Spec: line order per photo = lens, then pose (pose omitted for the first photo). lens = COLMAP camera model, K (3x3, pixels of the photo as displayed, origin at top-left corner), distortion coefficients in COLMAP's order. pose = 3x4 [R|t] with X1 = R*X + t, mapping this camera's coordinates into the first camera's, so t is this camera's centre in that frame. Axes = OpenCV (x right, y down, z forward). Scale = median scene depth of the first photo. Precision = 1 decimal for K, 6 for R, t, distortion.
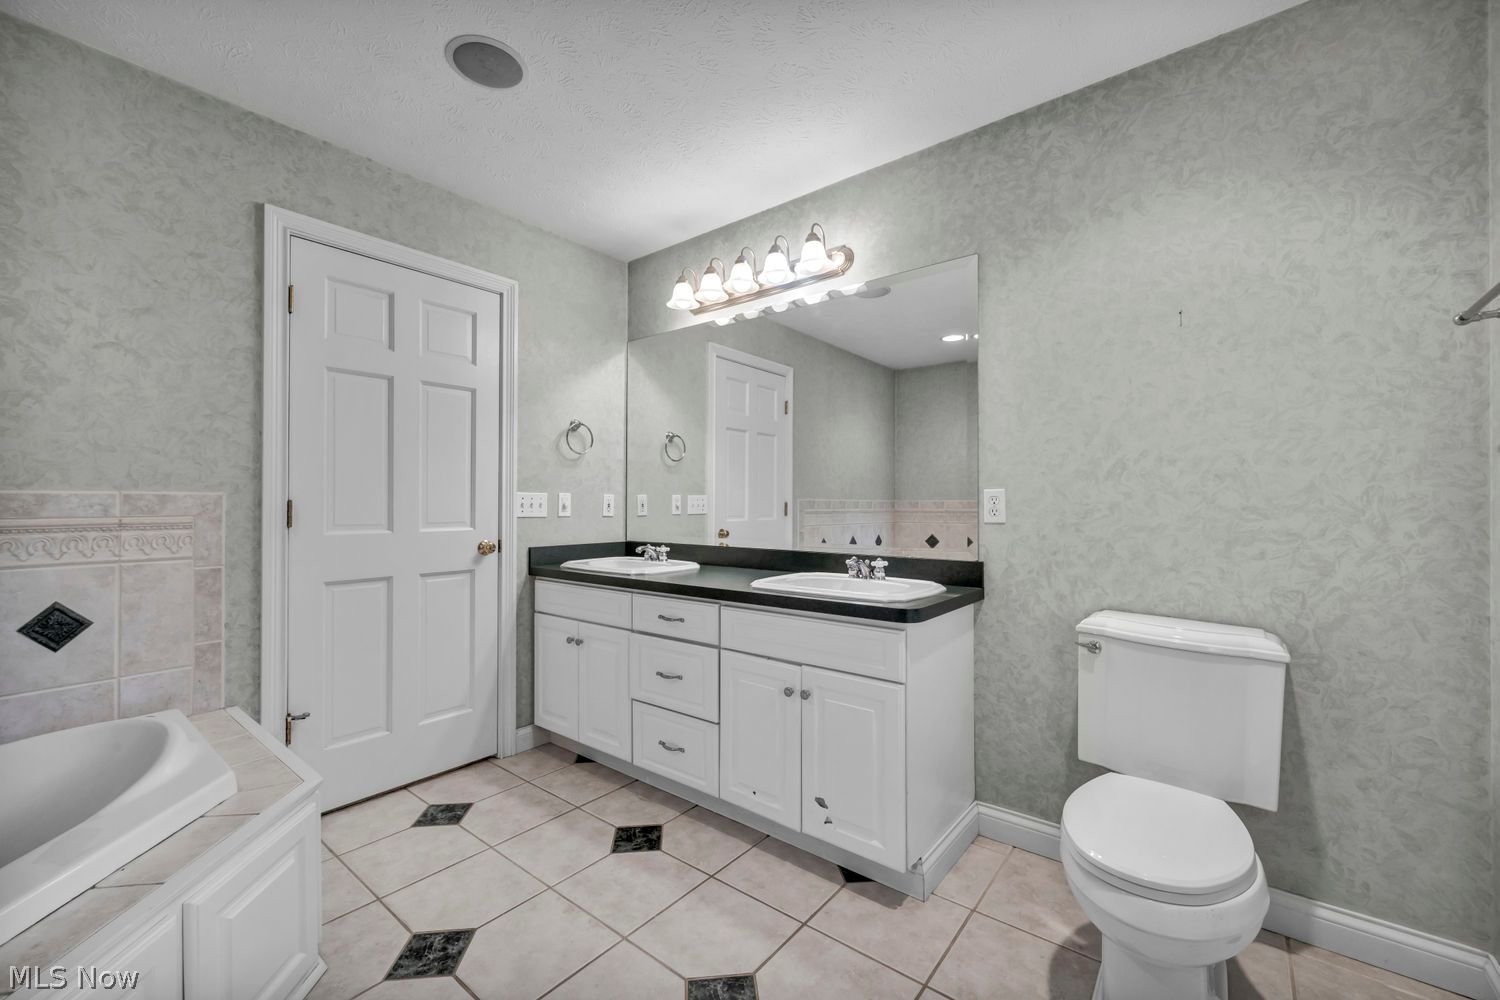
lens RADIAL K [[597.8, 0, 753.0], [0, 597.8, 500.3], [0, 0, 1]] dist [0.000622, -0.000121]
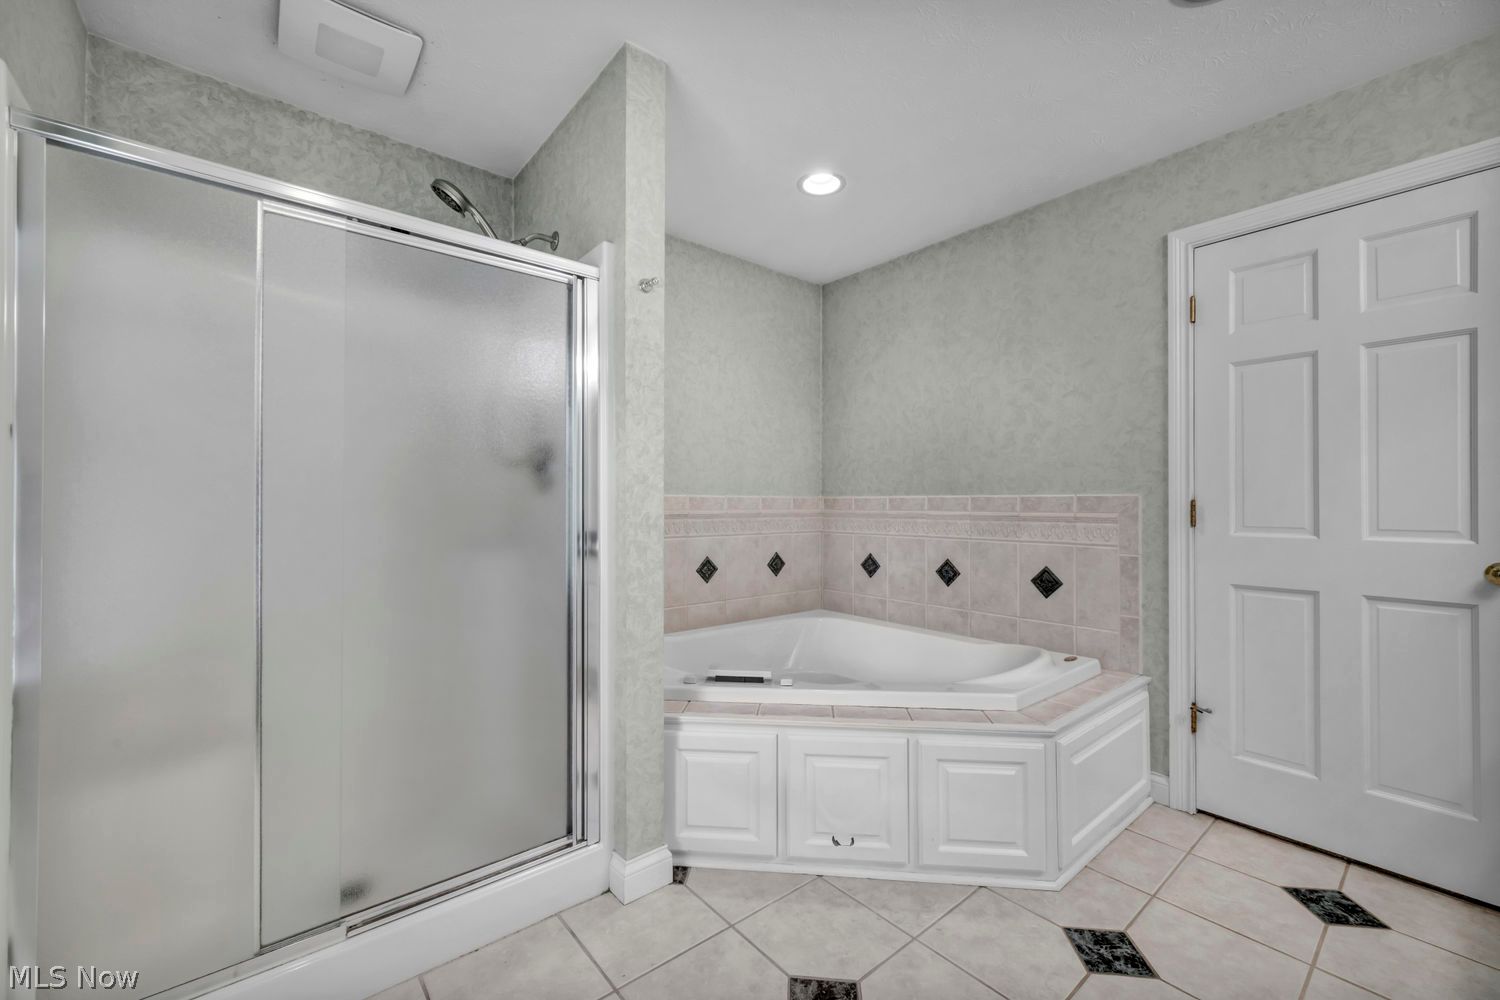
lens RADIAL K [[597.8, 0, 753.0], [0, 597.8, 500.3], [0, 0, 1]] dist [0.000622, -0.000121]
pose [[-0.191700, -0.003683, -0.981447, 0.432470], [0.003589, 0.999984, -0.004453, 0.001986], [0.981447, -0.004376, -0.191683, 0.466882]]
